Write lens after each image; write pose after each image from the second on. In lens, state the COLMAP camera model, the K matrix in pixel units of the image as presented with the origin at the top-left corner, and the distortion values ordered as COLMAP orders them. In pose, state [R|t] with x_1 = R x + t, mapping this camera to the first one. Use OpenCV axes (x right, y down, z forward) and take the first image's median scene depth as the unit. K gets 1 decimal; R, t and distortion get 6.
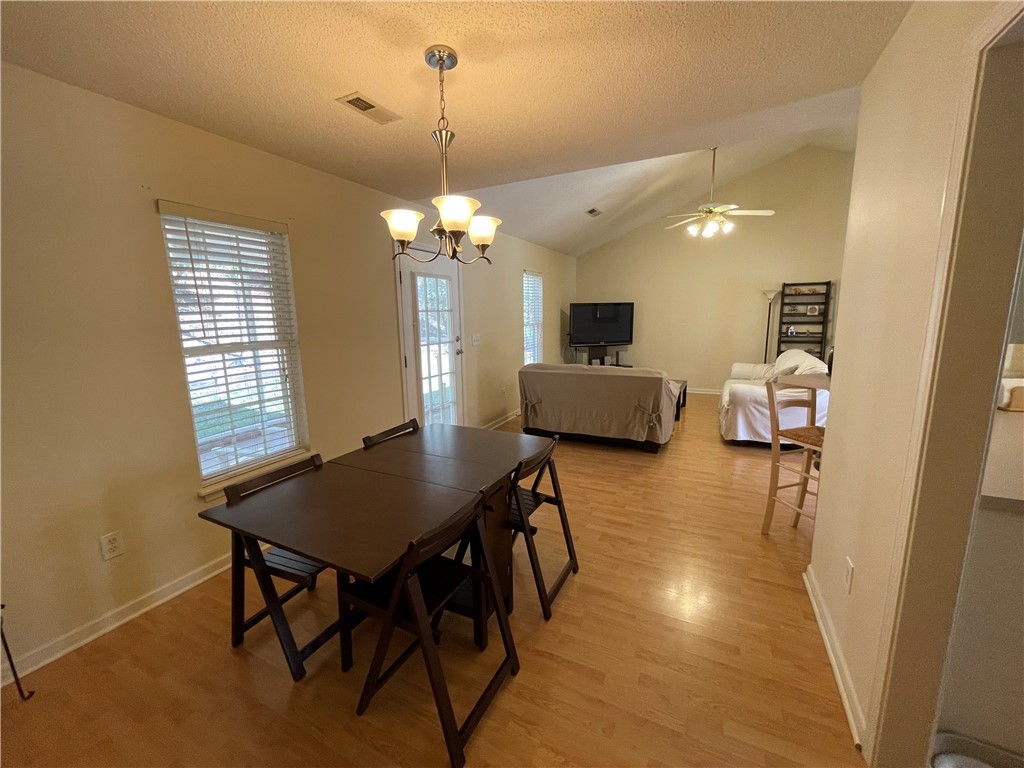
lens RADIAL K [[416.0, 0, 504.5], [0, 416.0, 383.0], [0, 0, 1]] dist [-0.001789, 0.000094]
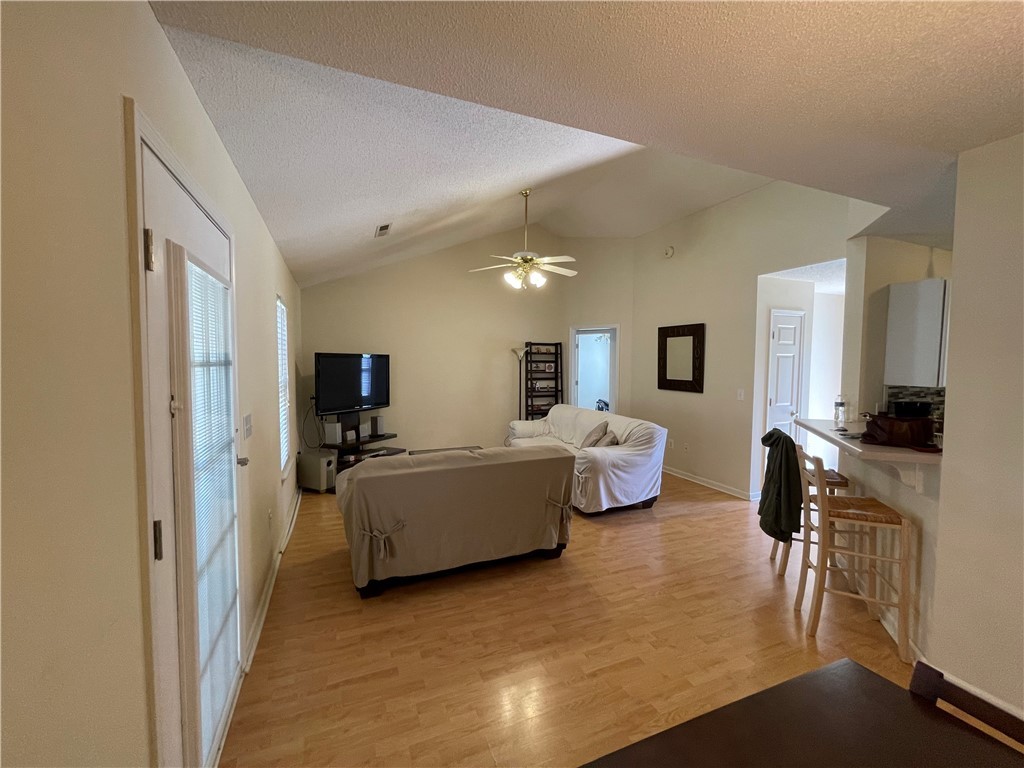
lens RADIAL K [[416.0, 0, 510.9], [0, 416.0, 382.5], [0, 0, 1]] dist [-0.001789, 0.000094]
pose [[0.644386, -0.015863, 0.764536, -0.361437], [0.110330, 0.991253, -0.072424, -0.136262], [-0.756699, 0.131020, 0.640500, 0.759111]]
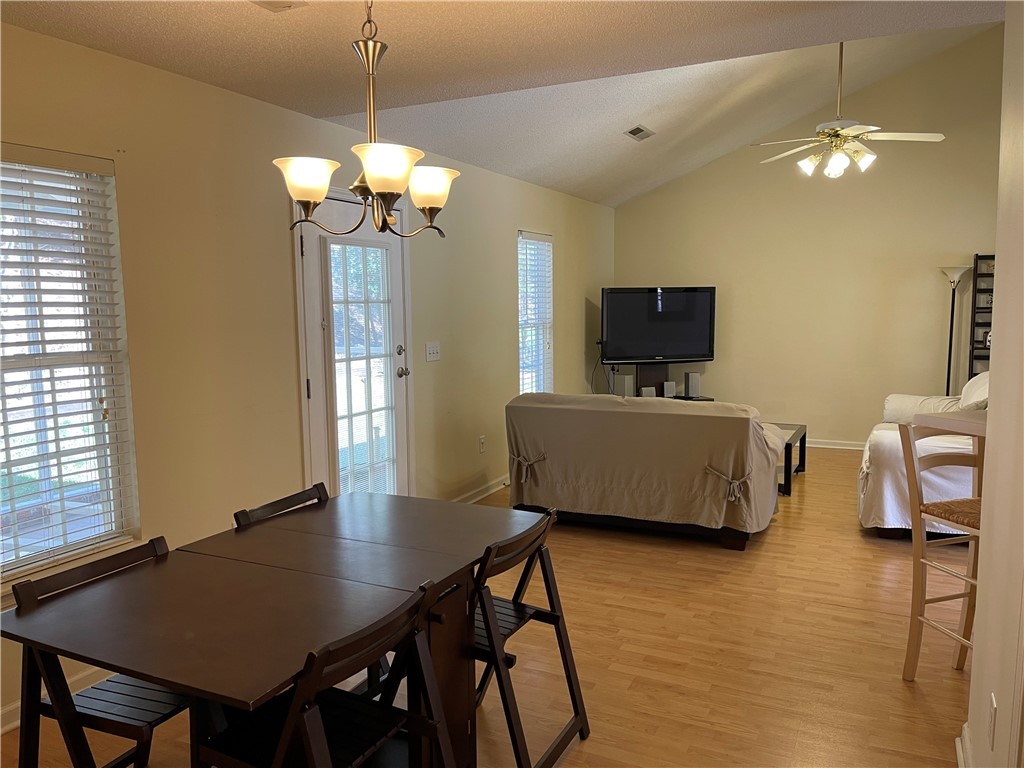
lens RADIAL K [[780.5, 0, 509.6], [0, 780.5, 390.6], [0, 0, 1]] dist [0.043431, -0.024602]
pose [[0.999816, 0.005062, 0.018524, 0.030027], [-0.004101, 0.998663, -0.051525, 0.008633], [-0.018760, 0.051440, 0.998500, -0.125051]]
